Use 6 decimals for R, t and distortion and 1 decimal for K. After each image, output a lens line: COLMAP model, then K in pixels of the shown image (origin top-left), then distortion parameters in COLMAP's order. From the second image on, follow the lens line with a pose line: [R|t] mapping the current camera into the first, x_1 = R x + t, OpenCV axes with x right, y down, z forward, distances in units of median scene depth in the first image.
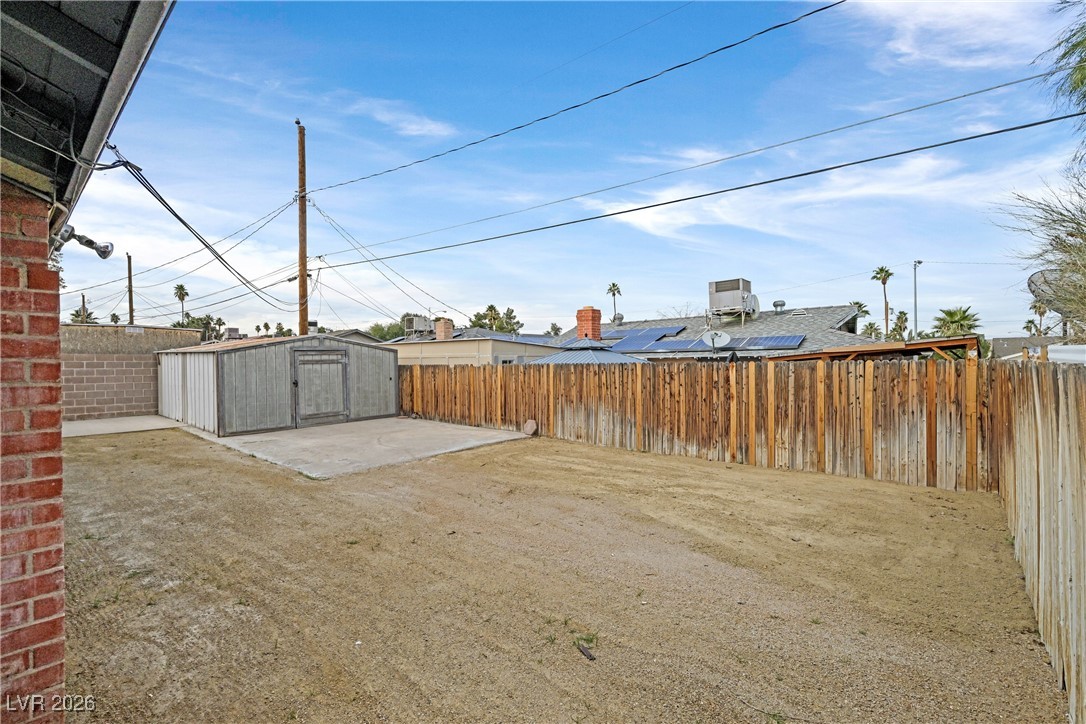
lens RADIAL K [[480.0, 0, 542.8], [0, 480.0, 363.1], [0, 0, 1]] dist [0.000641, 0.000254]
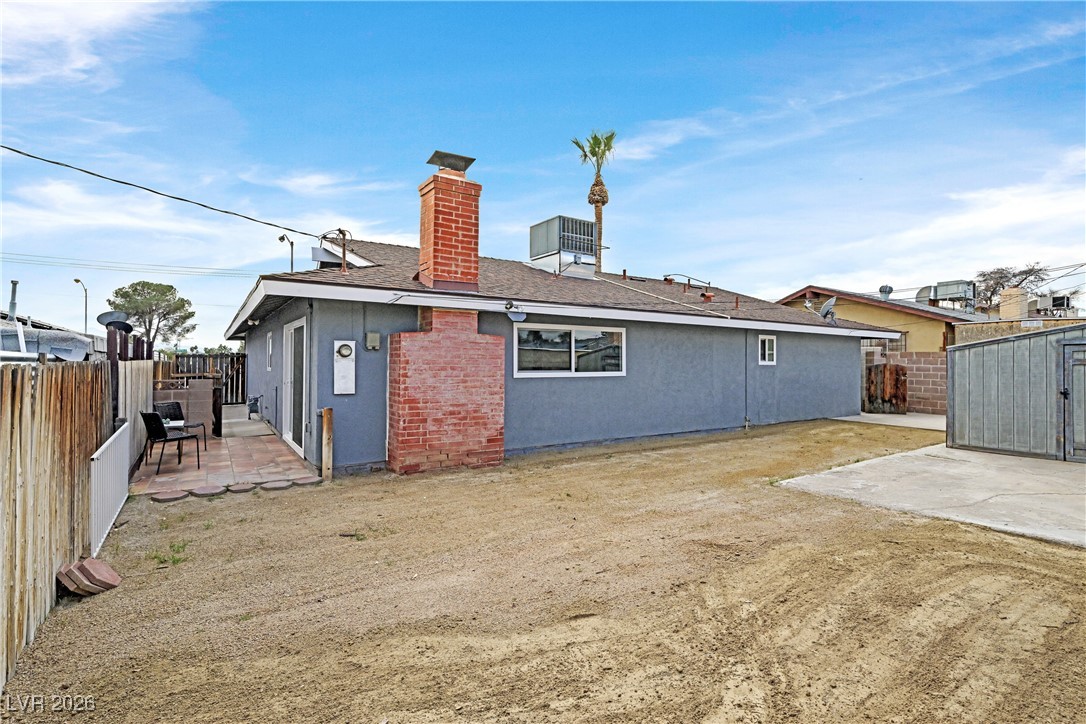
lens RADIAL K [[520.1, 0, 547.7], [0, 520.1, 357.7], [0, 0, 1]] dist [0.000155, -0.000021]
pose [[-0.271663, 0.003504, -0.962386, 0.560861], [-0.008193, 0.999949, 0.005954, -0.009389], [0.962357, 0.009502, -0.271621, 0.735870]]
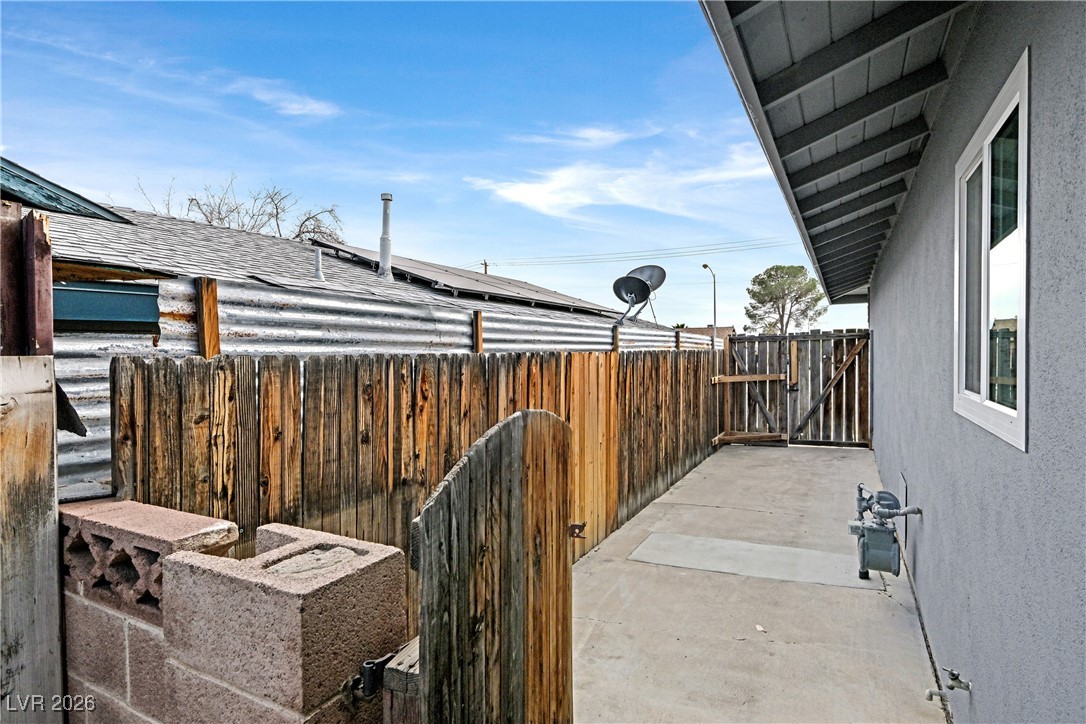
lens RADIAL K [[565.1, 0, 542.9], [0, 565.1, 356.0], [0, 0, 1]] dist [-0.000712, -0.000026]
pose [[-0.975122, 0.028813, -0.219788, 0.351769], [0.025200, 0.999498, 0.019226, -0.005233], [0.220232, 0.013209, -0.975358, 0.529276]]
